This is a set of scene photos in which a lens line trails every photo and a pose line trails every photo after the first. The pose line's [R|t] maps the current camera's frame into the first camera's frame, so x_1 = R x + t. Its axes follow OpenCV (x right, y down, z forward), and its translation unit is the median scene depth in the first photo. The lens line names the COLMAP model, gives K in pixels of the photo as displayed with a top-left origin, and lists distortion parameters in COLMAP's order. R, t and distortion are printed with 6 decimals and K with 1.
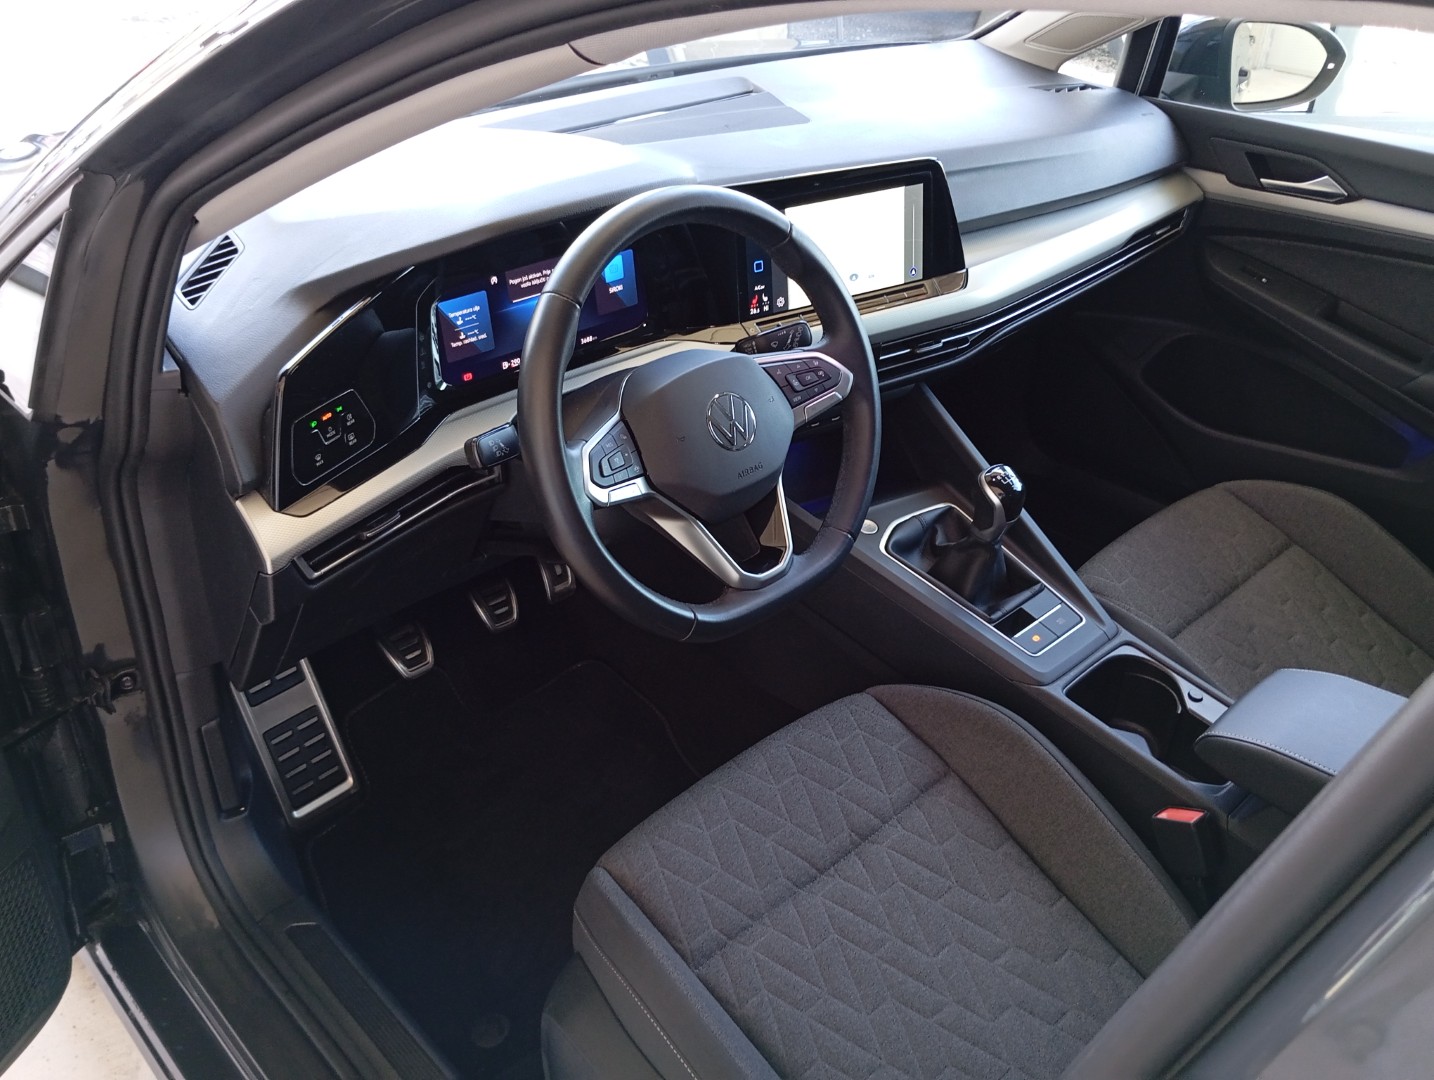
lens RADIAL K [[1225.1, 0, 715.8], [0, 1225.1, 548.0], [0, 0, 1]] dist [0.049495, -0.074577]
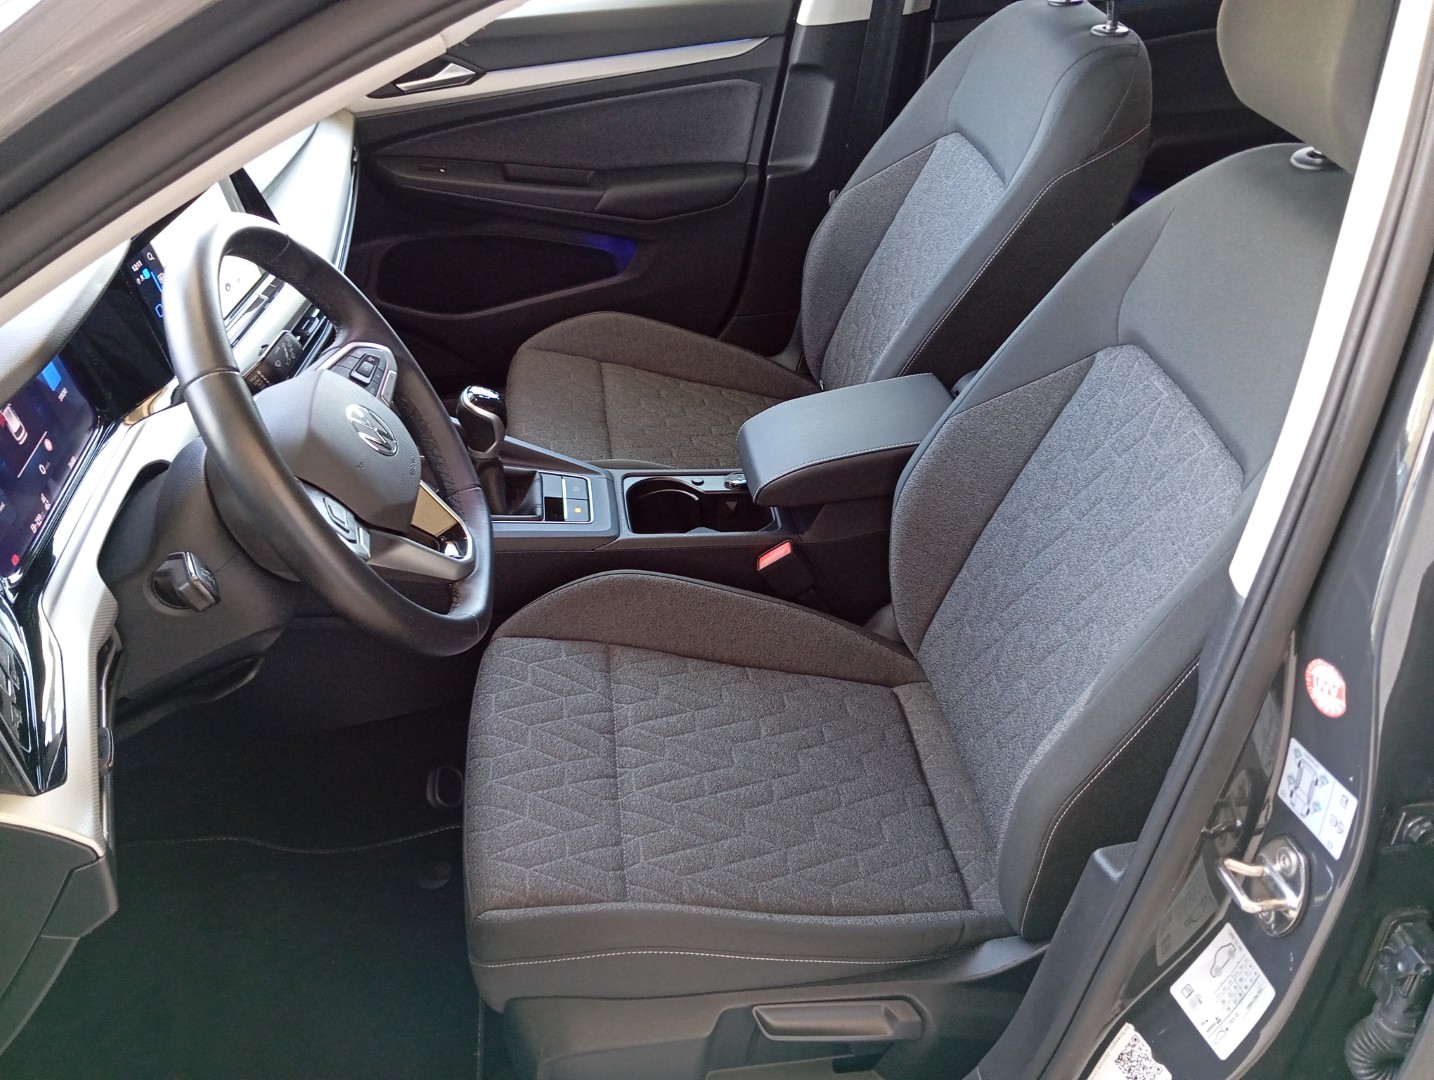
lens RADIAL K [[1225.1, 0, 715.8], [0, 1225.1, 548.0], [0, 0, 1]] dist [0.049495, -0.074577]
pose [[0.576798, -0.516398, 0.632958, -0.440303], [0.493590, 0.837719, 0.233656, -0.108234], [-0.650901, 0.177650, 0.738084, 0.131238]]
